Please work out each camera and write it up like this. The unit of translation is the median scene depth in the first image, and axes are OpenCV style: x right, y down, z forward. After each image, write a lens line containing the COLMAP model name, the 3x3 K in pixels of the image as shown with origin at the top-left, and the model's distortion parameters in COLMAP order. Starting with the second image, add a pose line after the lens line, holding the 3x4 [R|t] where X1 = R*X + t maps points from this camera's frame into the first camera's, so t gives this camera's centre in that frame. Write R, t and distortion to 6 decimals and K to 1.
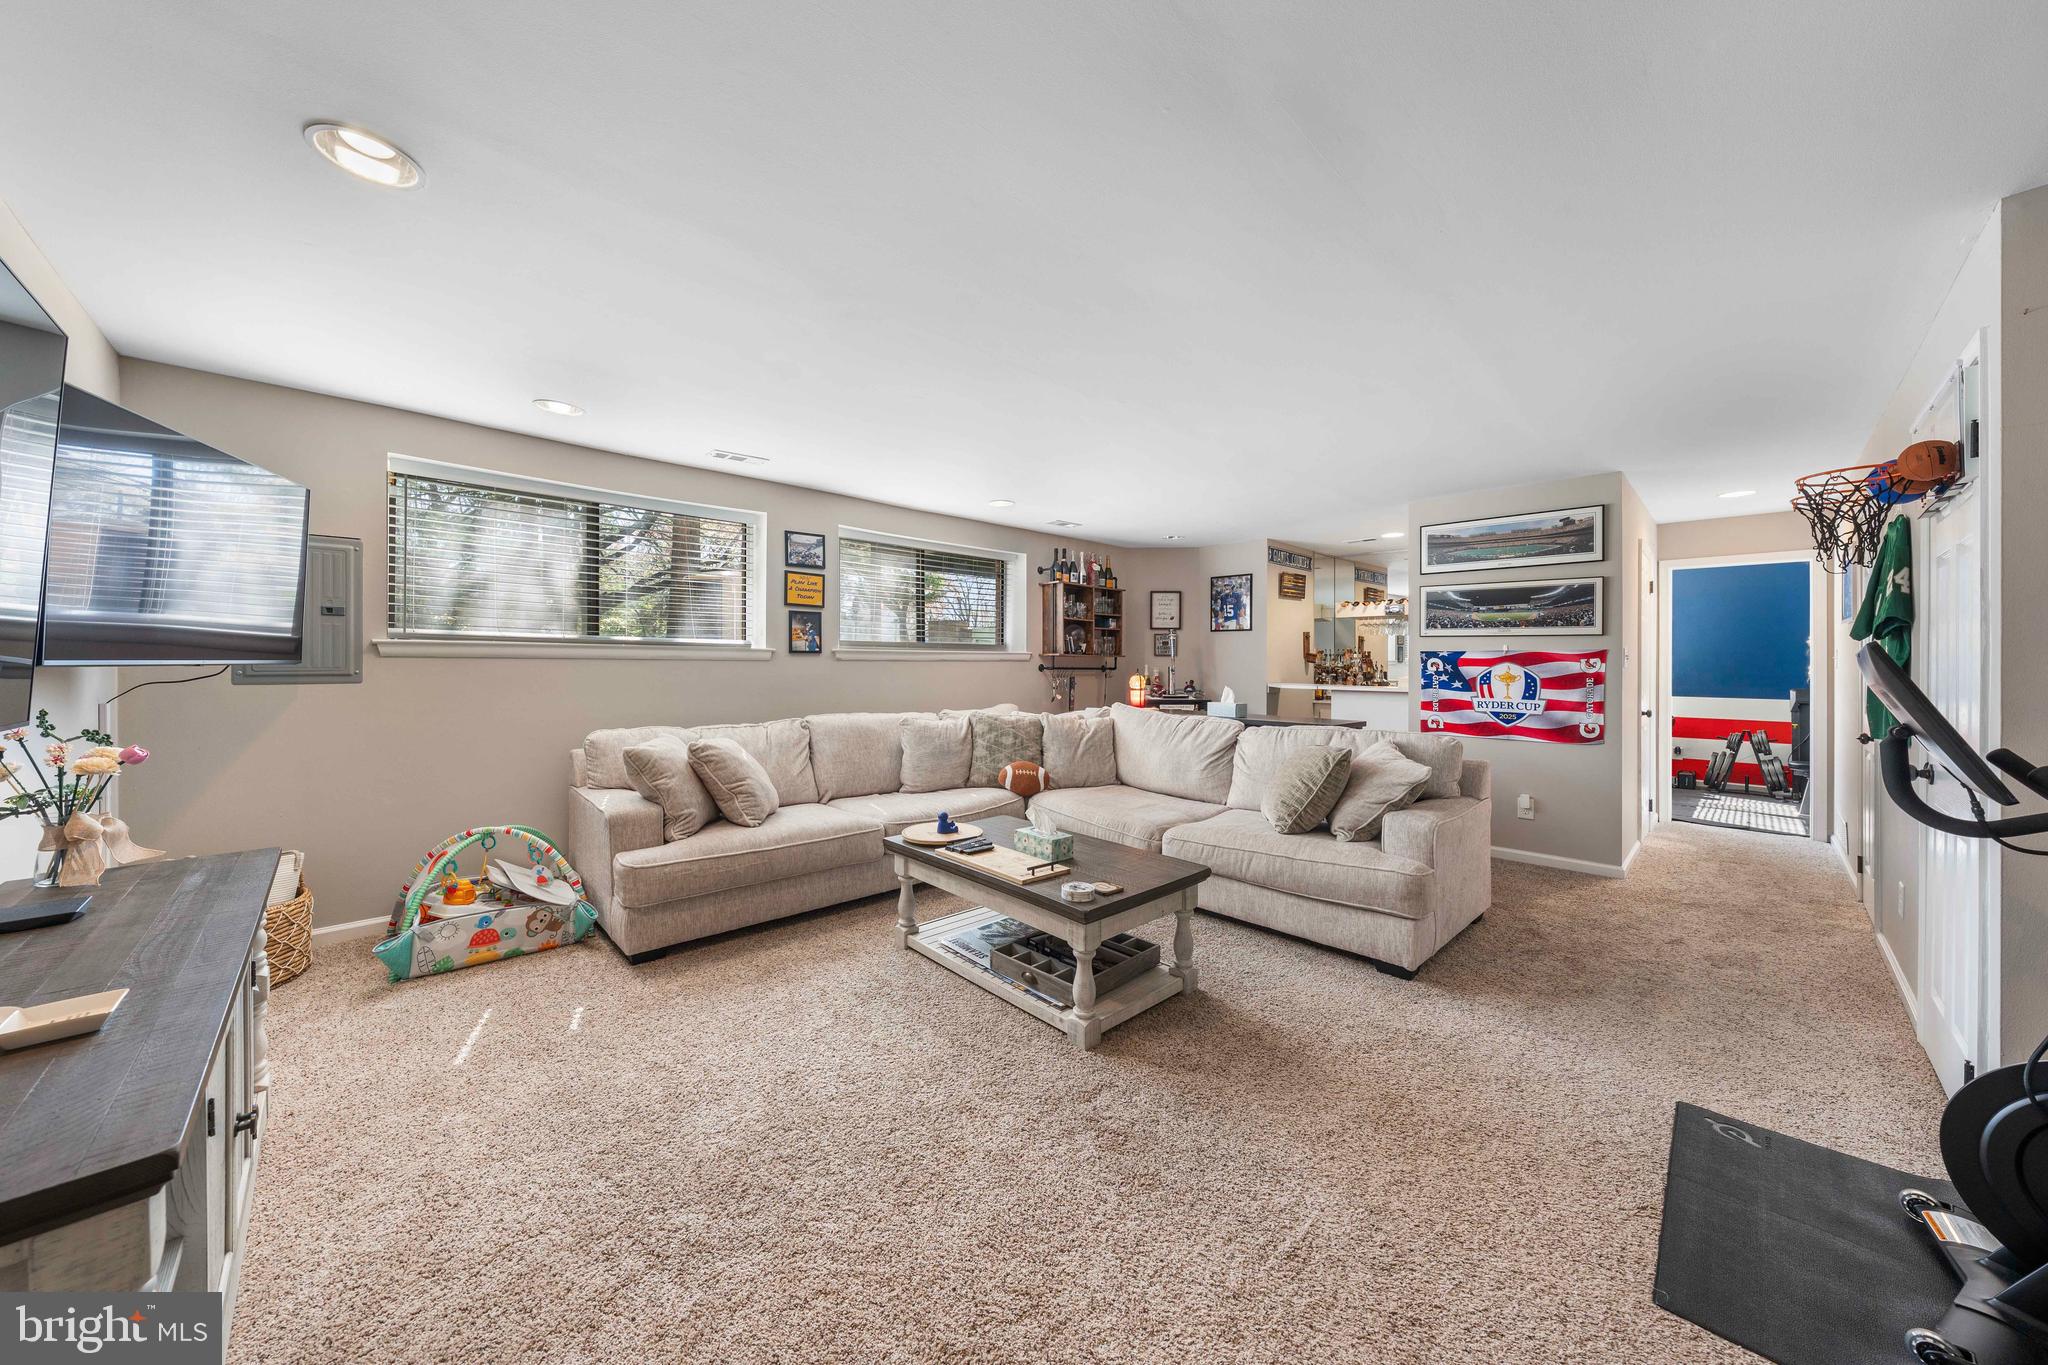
lens RADIAL K [[711.2, 0, 1025.2], [0, 711.2, 665.7], [0, 0, 1]] dist [0.000070, 0.000022]
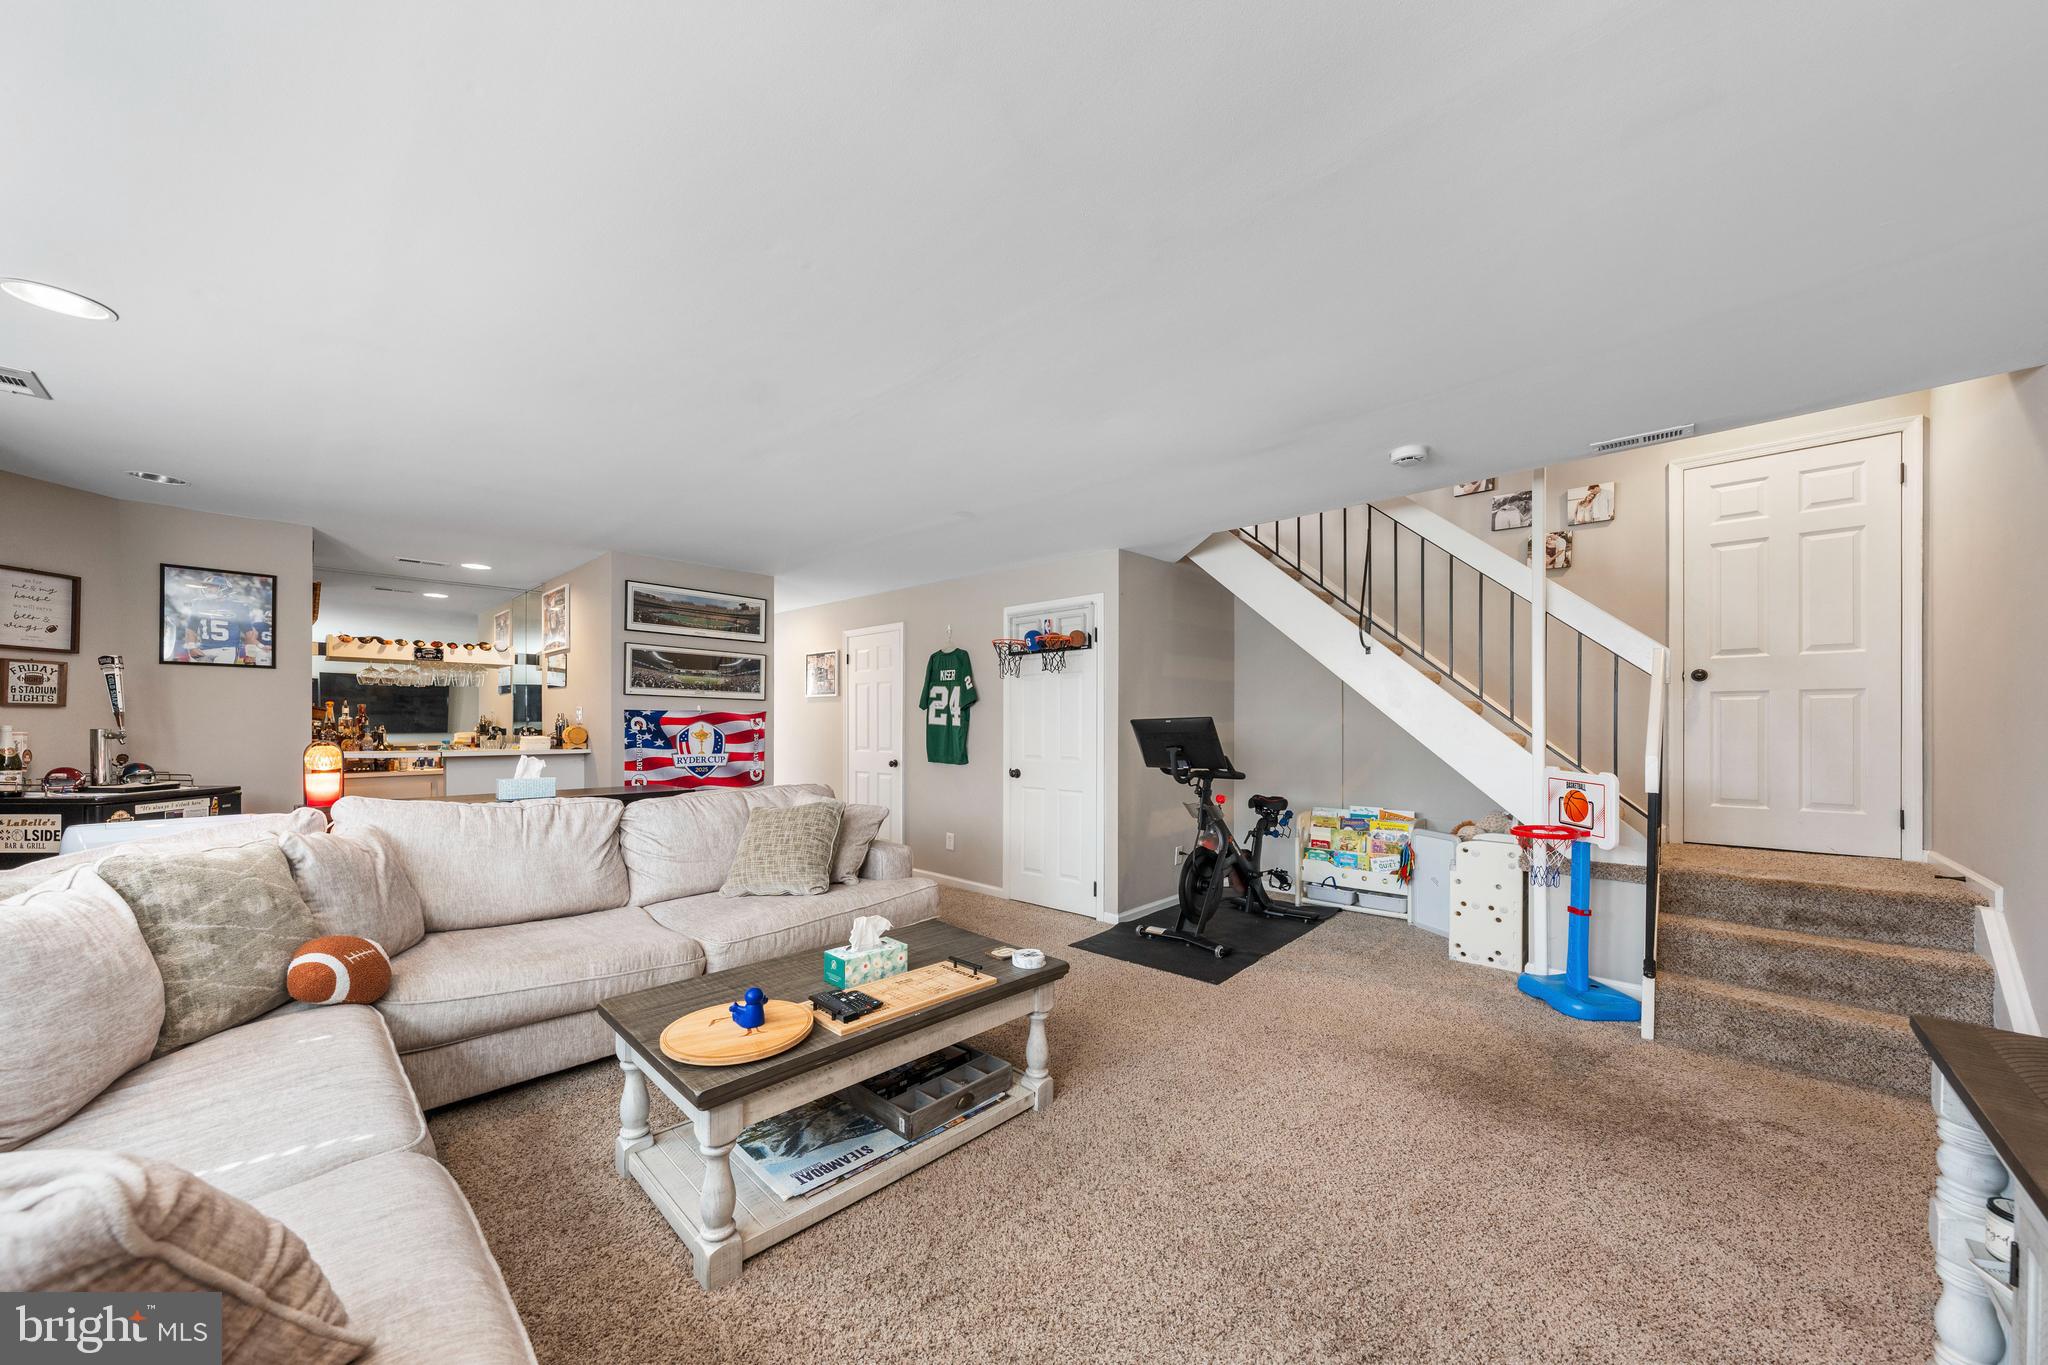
lens RADIAL K [[711.2, 0, 1034.8], [0, 711.2, 723.5], [0, 0, 1]] dist [0.000070, 0.000022]
pose [[-0.056294, -0.005993, 0.998396, -0.468300], [0.000784, 0.999981, 0.006046, -0.007489], [-0.998414, 0.001123, -0.056289, 0.538503]]
